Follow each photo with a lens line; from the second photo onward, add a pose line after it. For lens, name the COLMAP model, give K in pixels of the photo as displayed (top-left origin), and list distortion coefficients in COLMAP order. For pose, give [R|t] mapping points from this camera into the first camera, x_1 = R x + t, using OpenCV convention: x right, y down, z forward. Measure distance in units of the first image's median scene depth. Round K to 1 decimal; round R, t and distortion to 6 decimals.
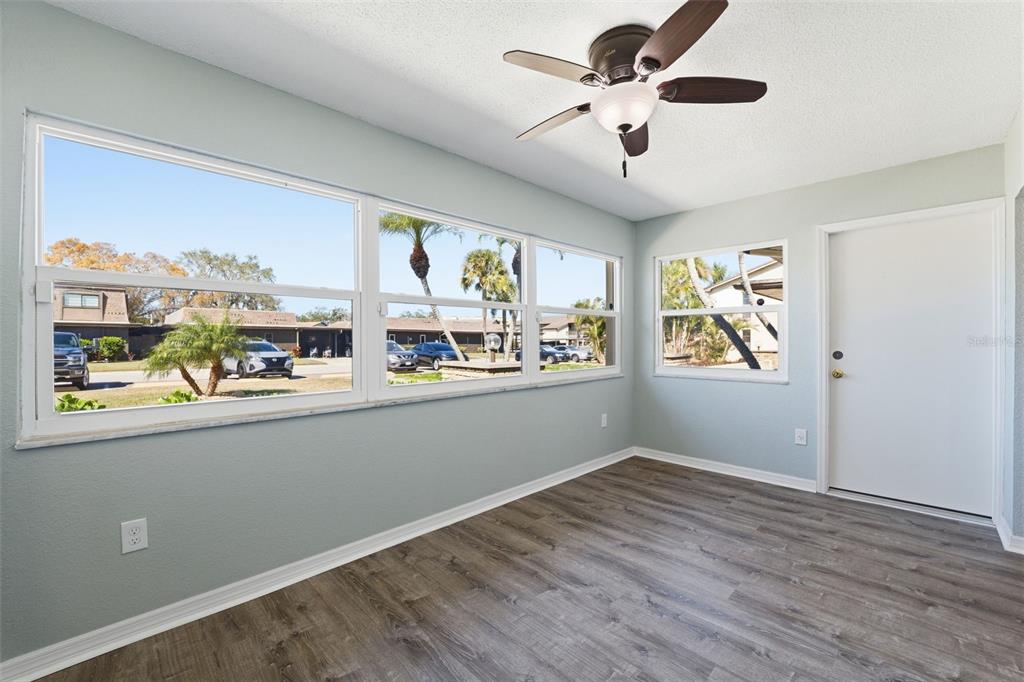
lens RADIAL K [[424.0, 0, 513.1], [0, 424.0, 346.3], [0, 0, 1]] dist [-0.026229, 0.000629]
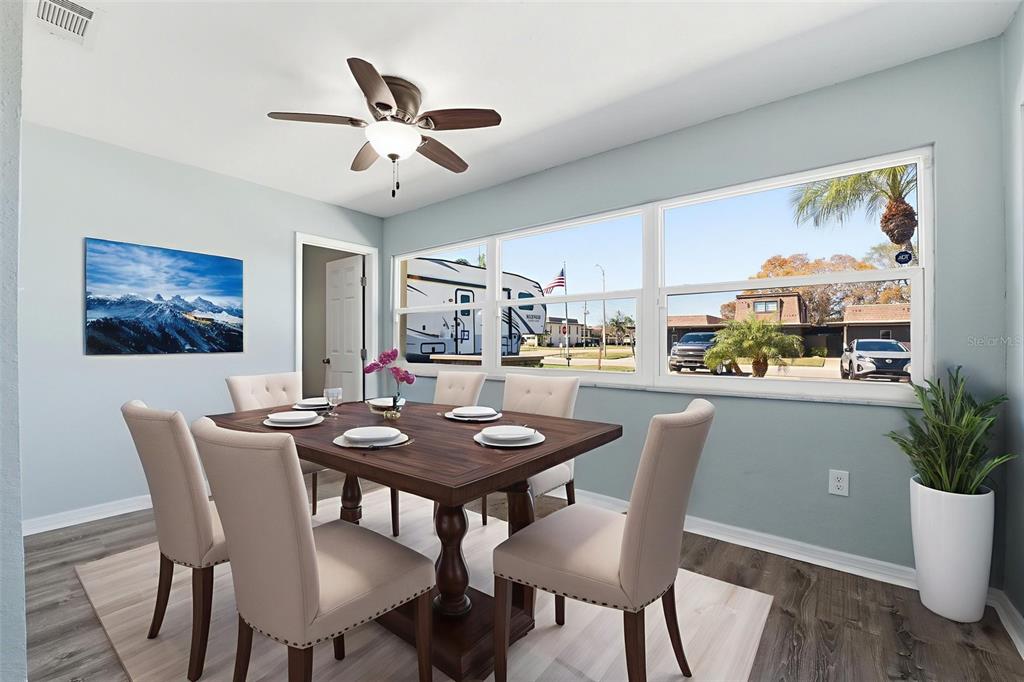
lens RADIAL K [[428.8, 0, 512.8], [0, 428.8, 348.9], [0, 0, 1]] dist [-0.026153, 0.001184]
pose [[0.135895, 0.018848, -0.990544, 0.173269], [-0.010935, 0.999787, 0.017523, 0.001123], [0.990663, 0.008450, 0.136072, 0.134759]]
